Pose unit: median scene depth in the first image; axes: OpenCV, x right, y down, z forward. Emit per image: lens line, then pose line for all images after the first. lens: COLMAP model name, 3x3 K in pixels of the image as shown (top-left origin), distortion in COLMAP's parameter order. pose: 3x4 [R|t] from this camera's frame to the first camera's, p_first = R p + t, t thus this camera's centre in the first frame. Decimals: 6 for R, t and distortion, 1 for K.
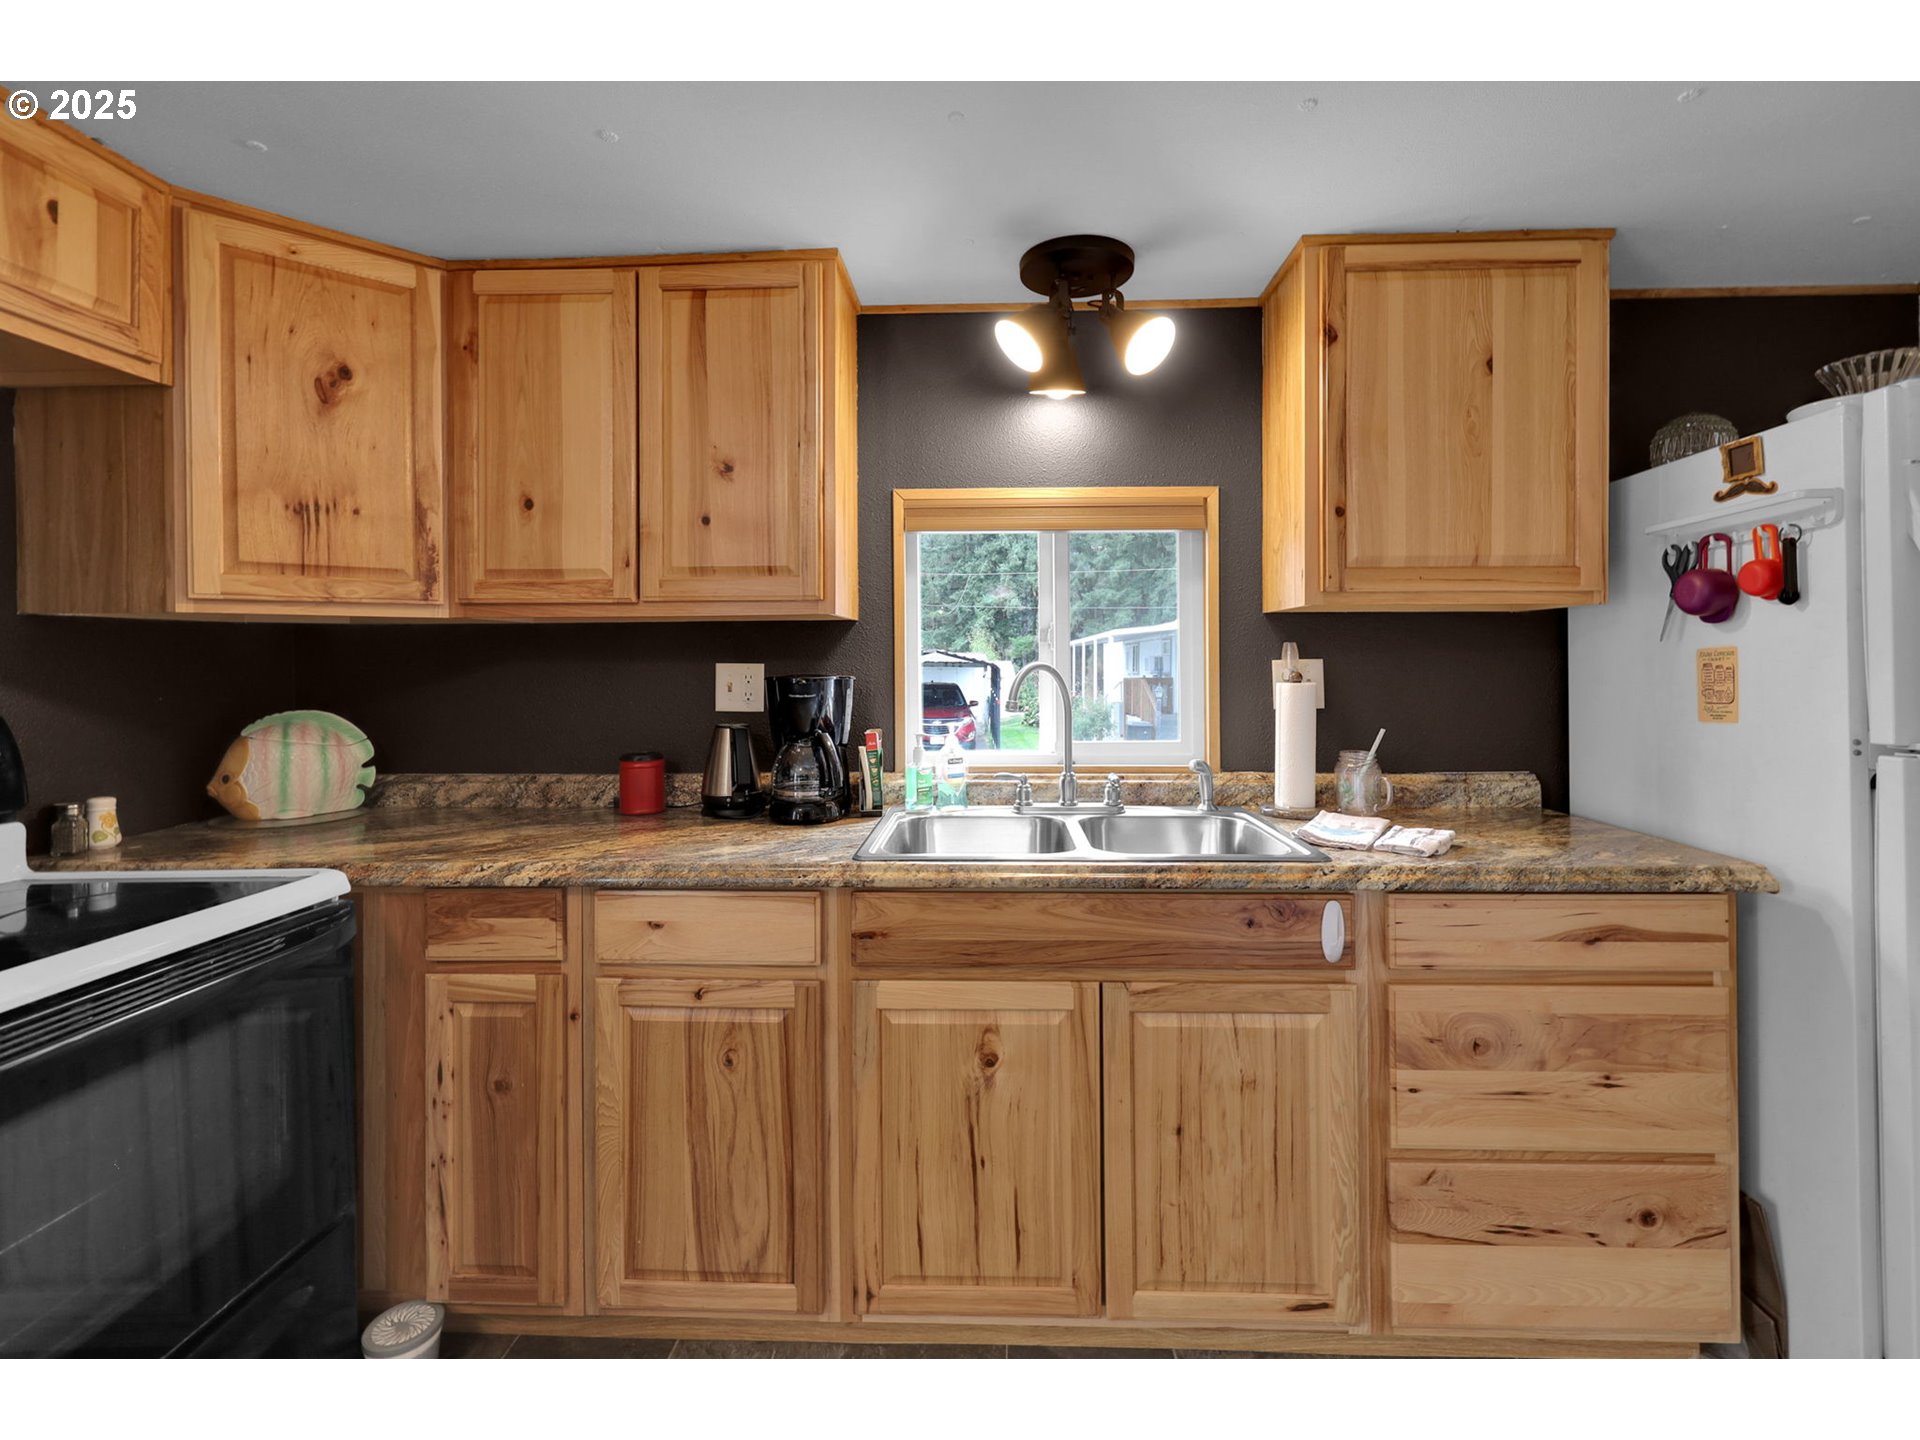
lens RADIAL K [[849.1, 0, 969.2], [0, 849.1, 661.9], [0, 0, 1]] dist [0.000617, -0.000835]
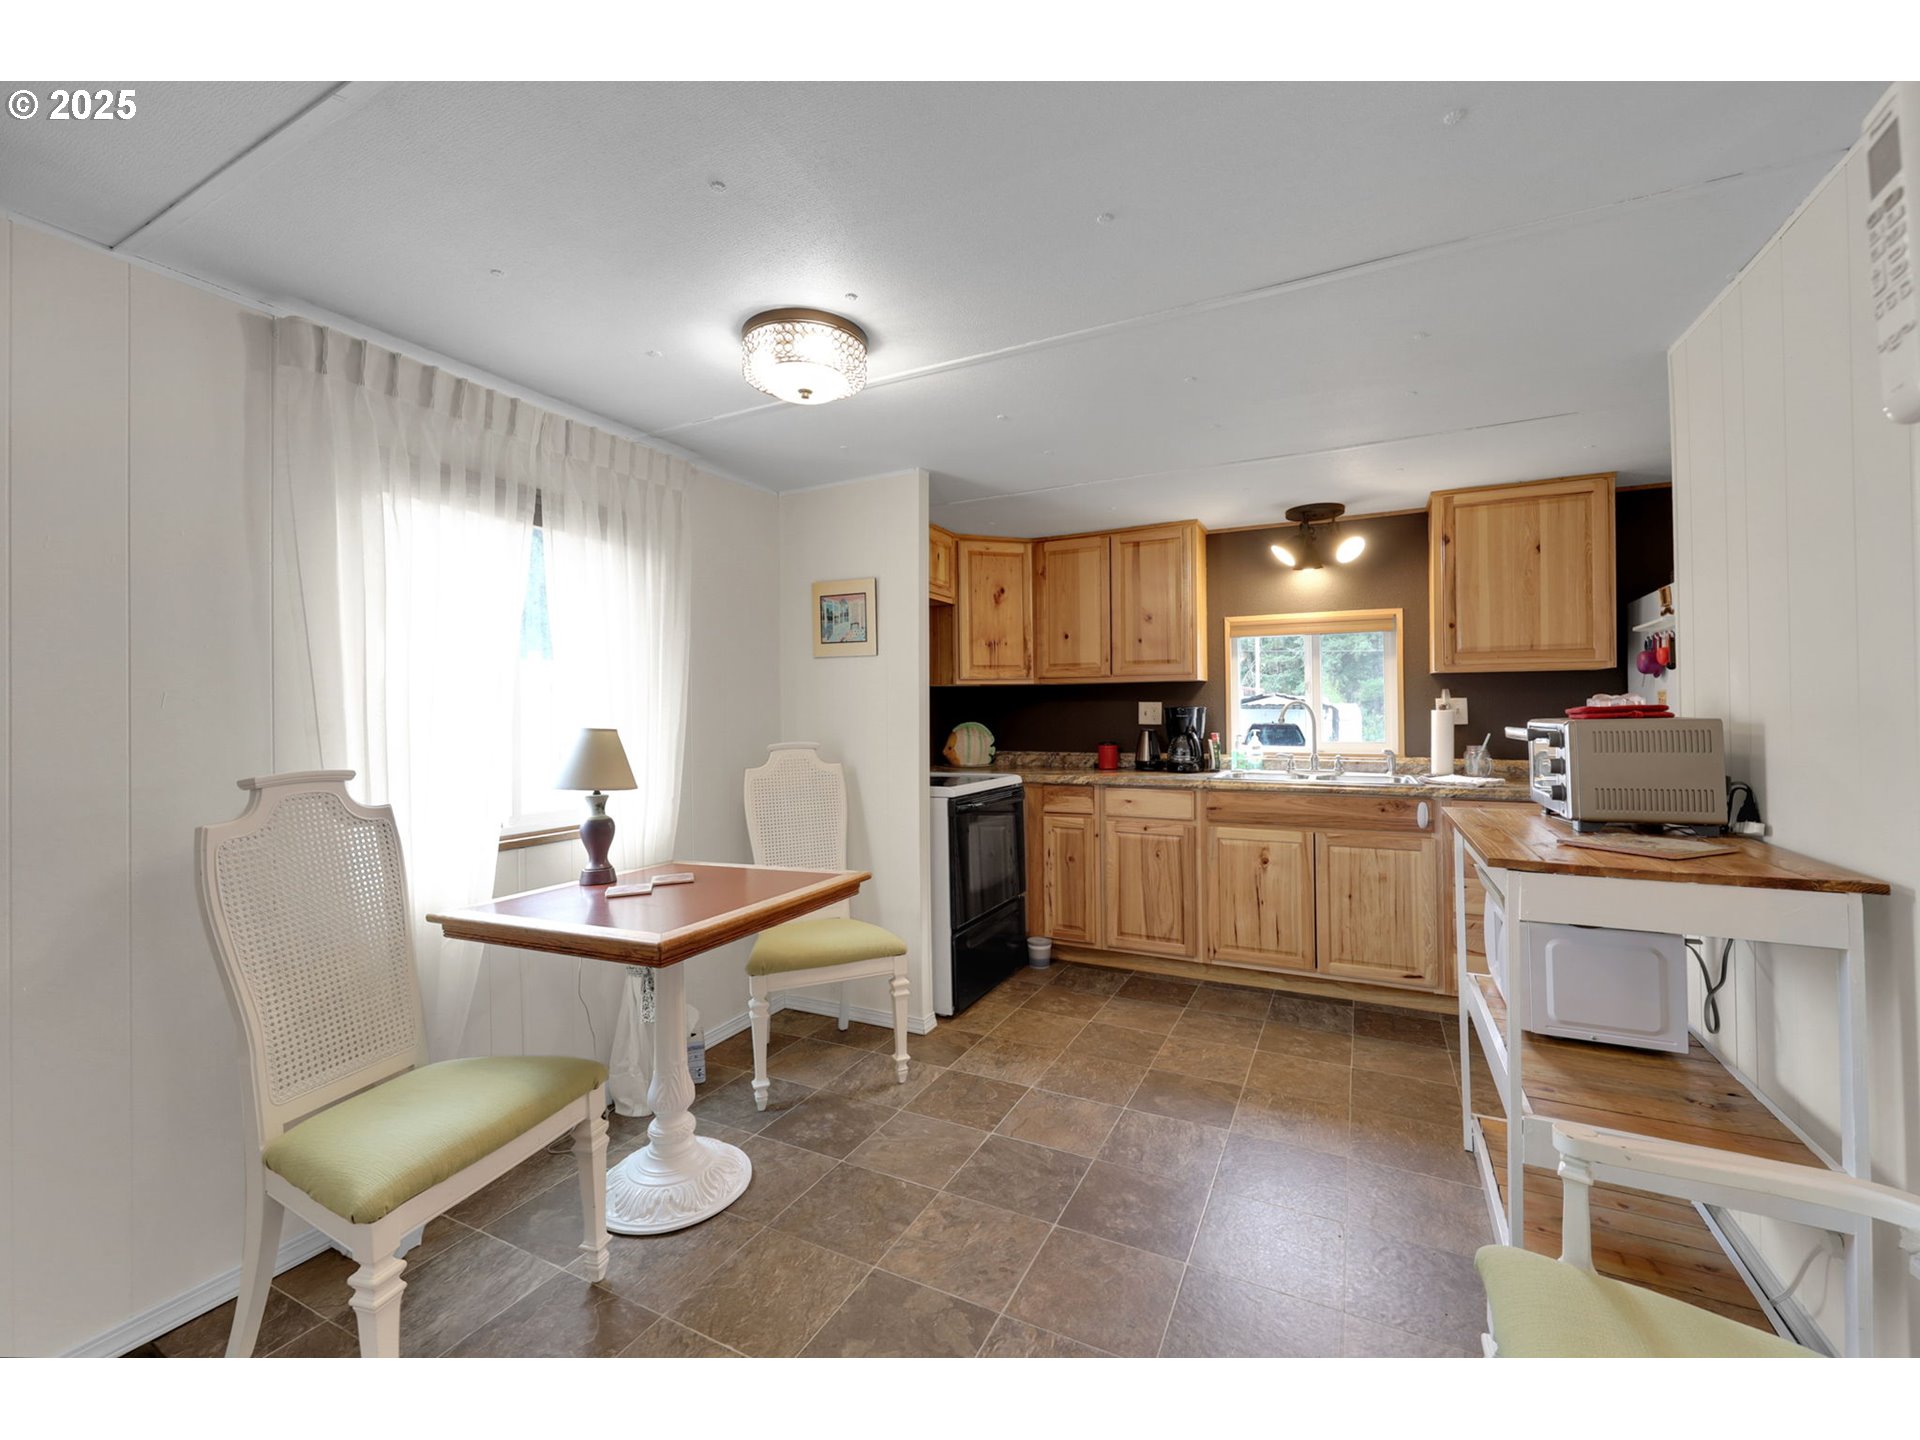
lens RADIAL K [[789.8, 0, 955.7], [0, 789.8, 701.5], [0, 0, 1]] dist [-0.000753, -0.000427]
pose [[0.907117, -0.006853, -0.420823, 0.161747], [0.005083, 0.999973, -0.005328, 0.011512], [0.420848, 0.002694, 0.907127, -1.330288]]
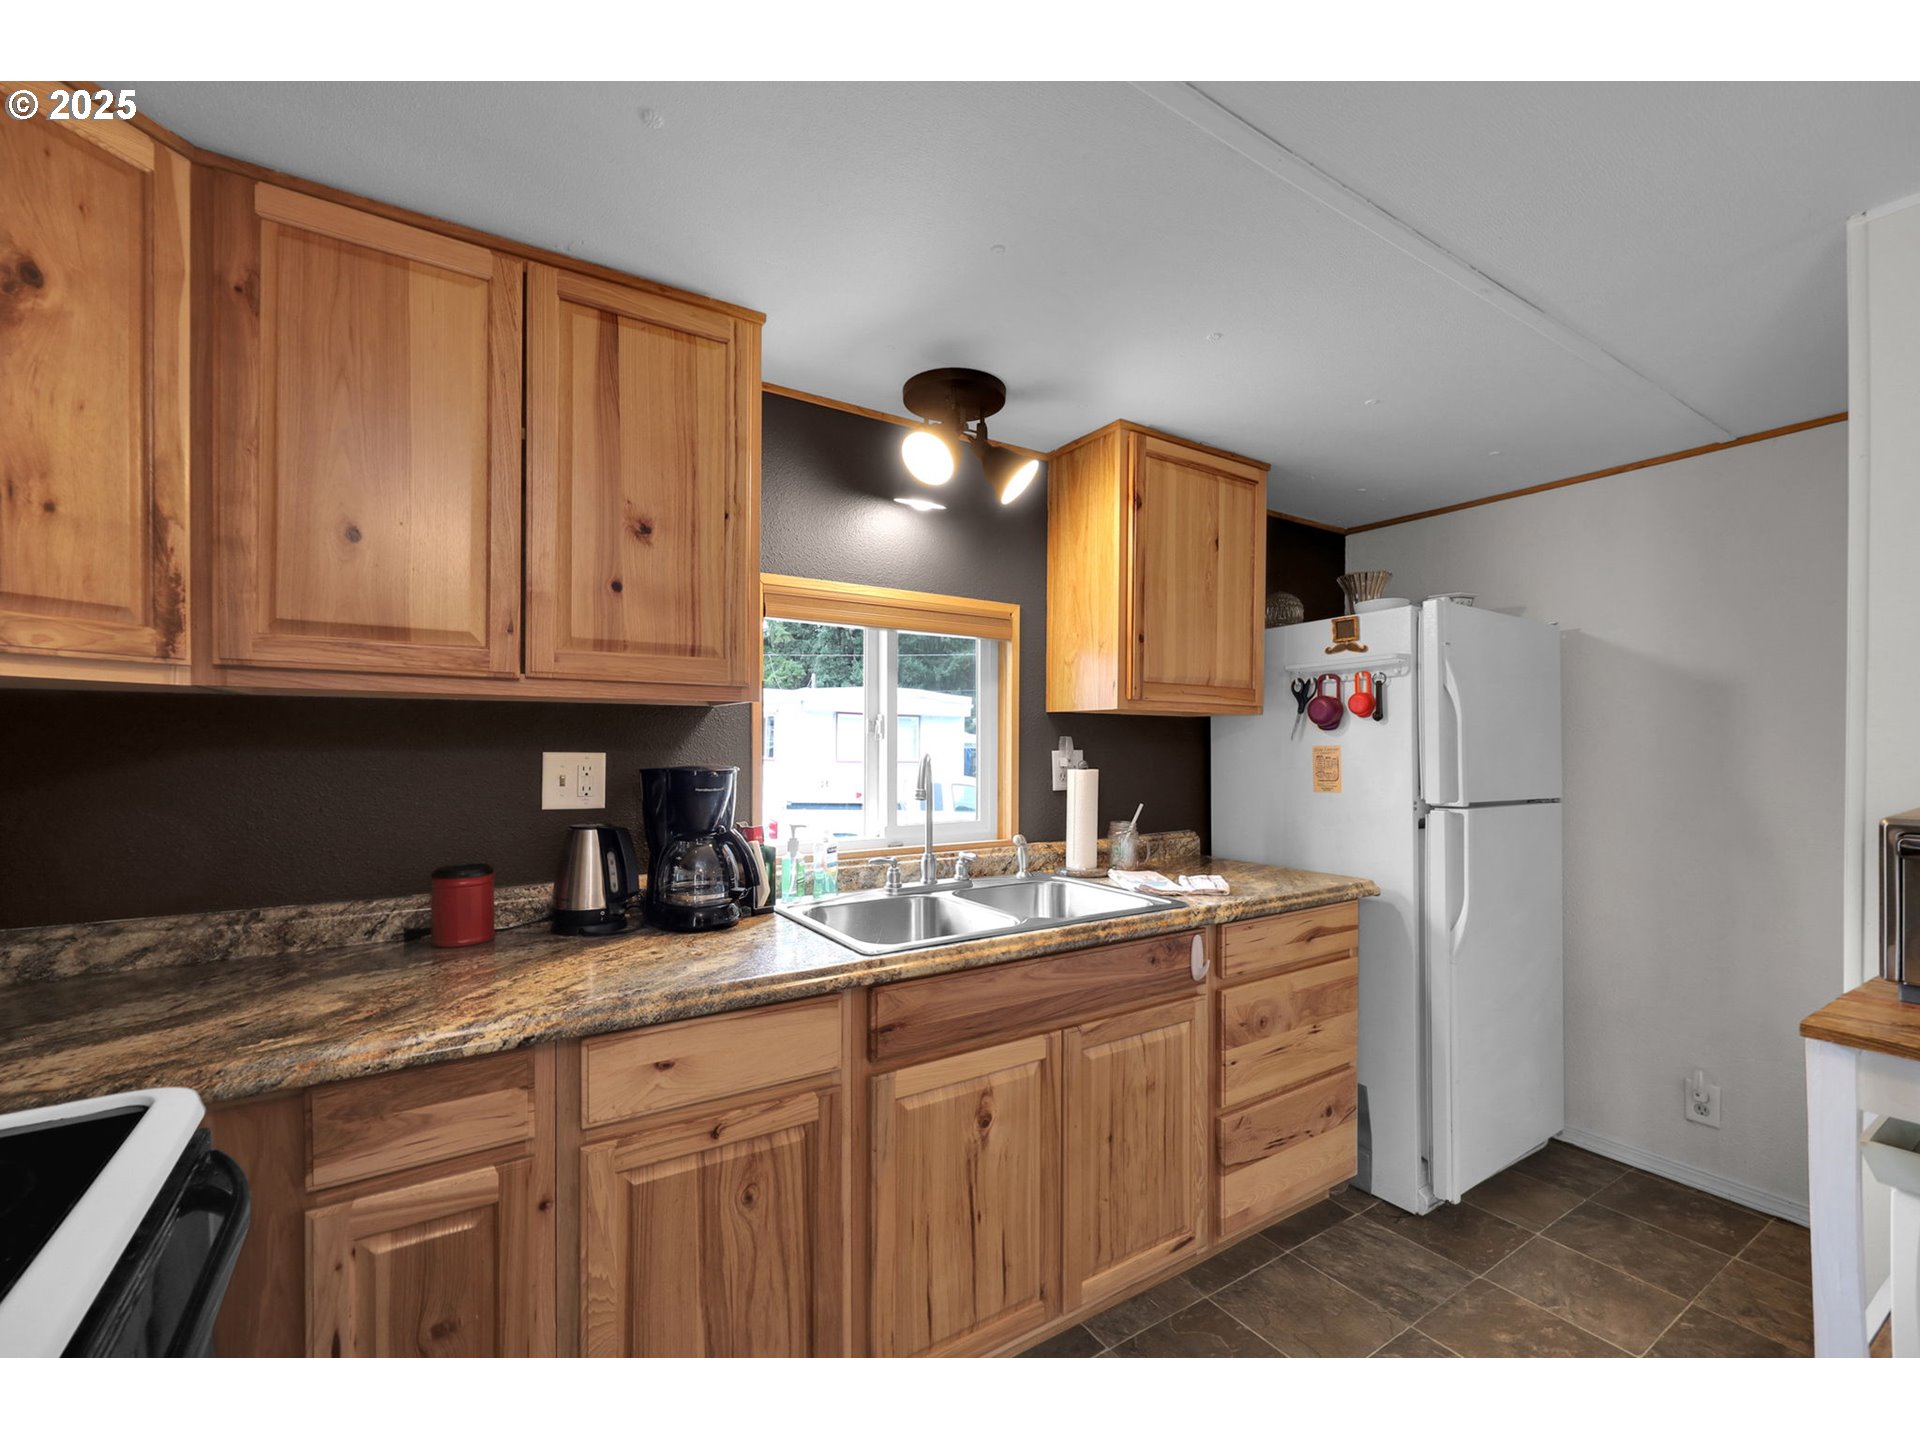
lens RADIAL K [[789.8, 0, 935.1], [0, 789.8, 749.8], [0, 0, 1]] dist [-0.000753, -0.000427]
pose [[0.828273, 0.003650, 0.560313, -0.543858], [-0.007387, 0.999963, 0.004406, -0.009925], [-0.560276, -0.007788, 0.828269, 0.183398]]
